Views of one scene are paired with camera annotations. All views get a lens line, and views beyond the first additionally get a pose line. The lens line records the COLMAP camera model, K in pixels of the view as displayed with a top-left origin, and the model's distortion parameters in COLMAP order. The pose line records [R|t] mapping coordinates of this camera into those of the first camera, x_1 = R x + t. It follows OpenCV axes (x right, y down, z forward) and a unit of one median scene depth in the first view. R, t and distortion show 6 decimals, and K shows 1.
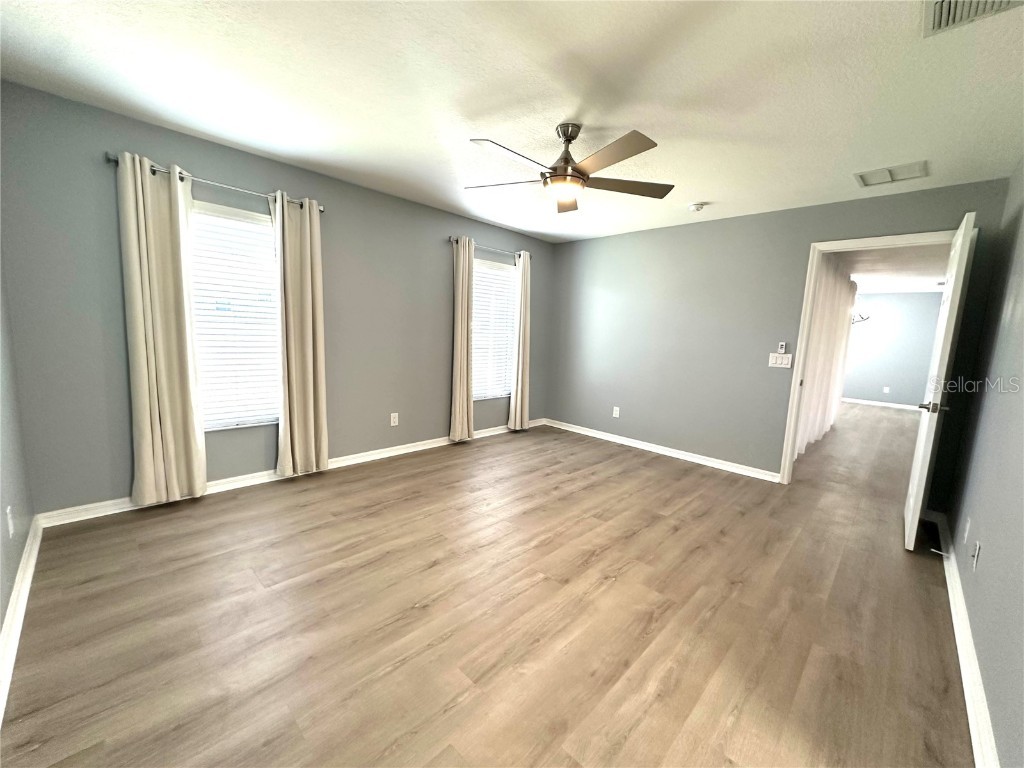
lens RADIAL K [[408.1, 0, 509.6], [0, 408.1, 383.2], [0, 0, 1]] dist [-0.001137, 0.001354]
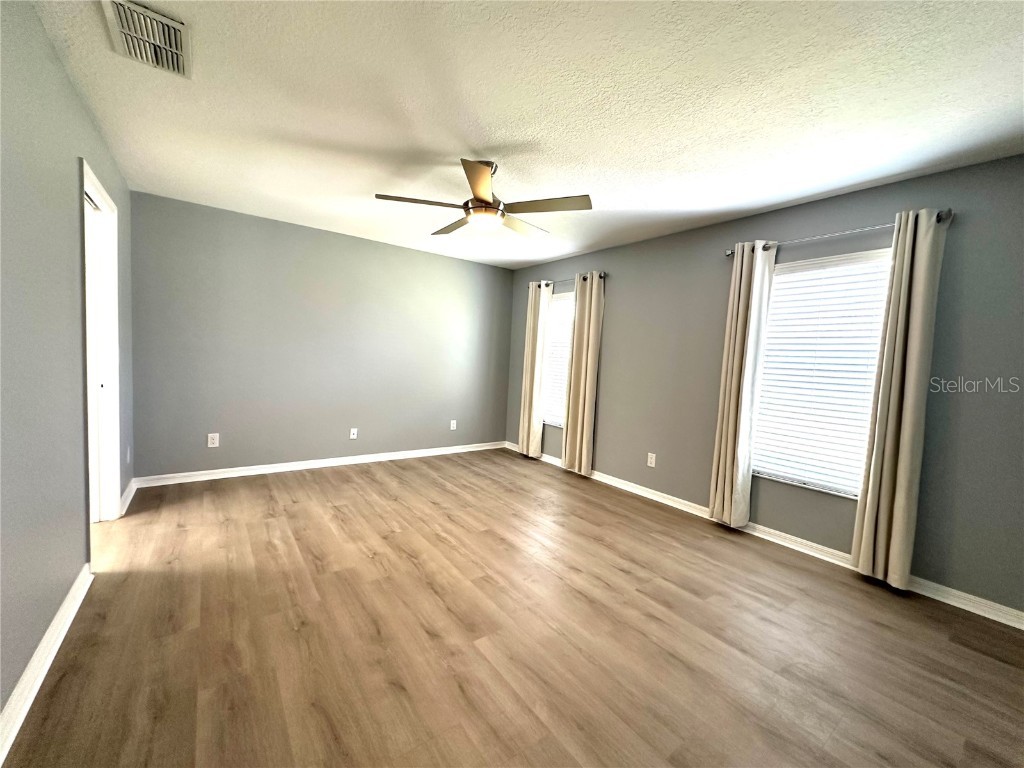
lens RADIAL K [[408.1, 0, 512.8], [0, 408.1, 383.1], [0, 0, 1]] dist [-0.001137, 0.001354]
pose [[-0.152094, 0.008227, -0.988332, 1.203326], [-0.184195, 0.982211, 0.036522, -0.107622], [0.971051, 0.187600, -0.147873, 1.326858]]
